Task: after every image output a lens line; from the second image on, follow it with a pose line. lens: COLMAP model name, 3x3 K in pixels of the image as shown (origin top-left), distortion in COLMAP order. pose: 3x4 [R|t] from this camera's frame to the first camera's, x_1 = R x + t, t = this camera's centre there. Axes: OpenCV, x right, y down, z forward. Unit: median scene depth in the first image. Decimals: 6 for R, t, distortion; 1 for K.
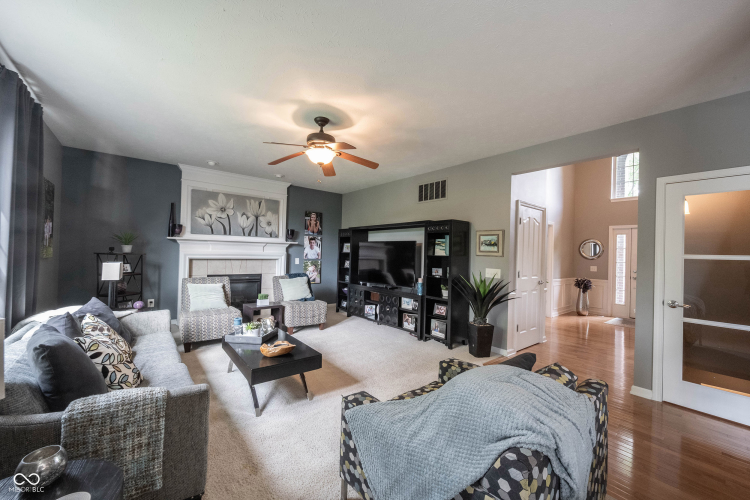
lens RADIAL K [[294.8, 0, 374.2], [0, 294.8, 249.6], [0, 0, 1]] dist [0.002171, 0.000035]
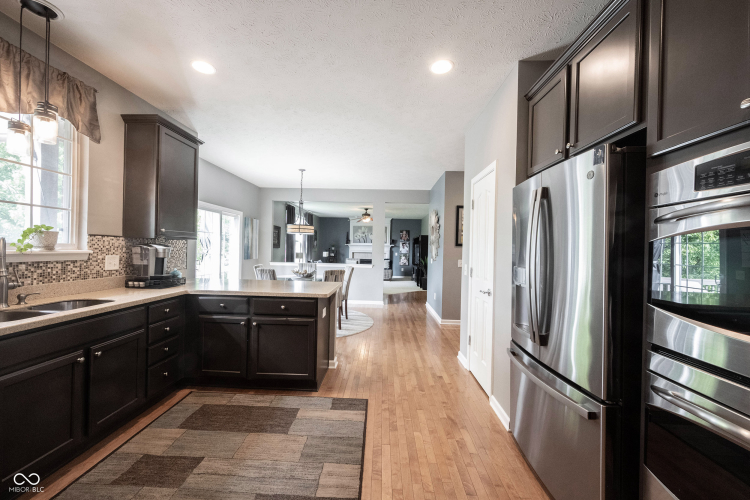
lens RADIAL K [[294.8, 0, 373.1], [0, 294.8, 248.7], [0, 0, 1]] dist [0.002171, 0.000035]
pose [[0.760722, -0.006429, -0.649046, 1.030182], [0.002196, 0.999971, -0.007330, 0.015692], [0.649074, 0.004151, 0.760714, -0.747896]]
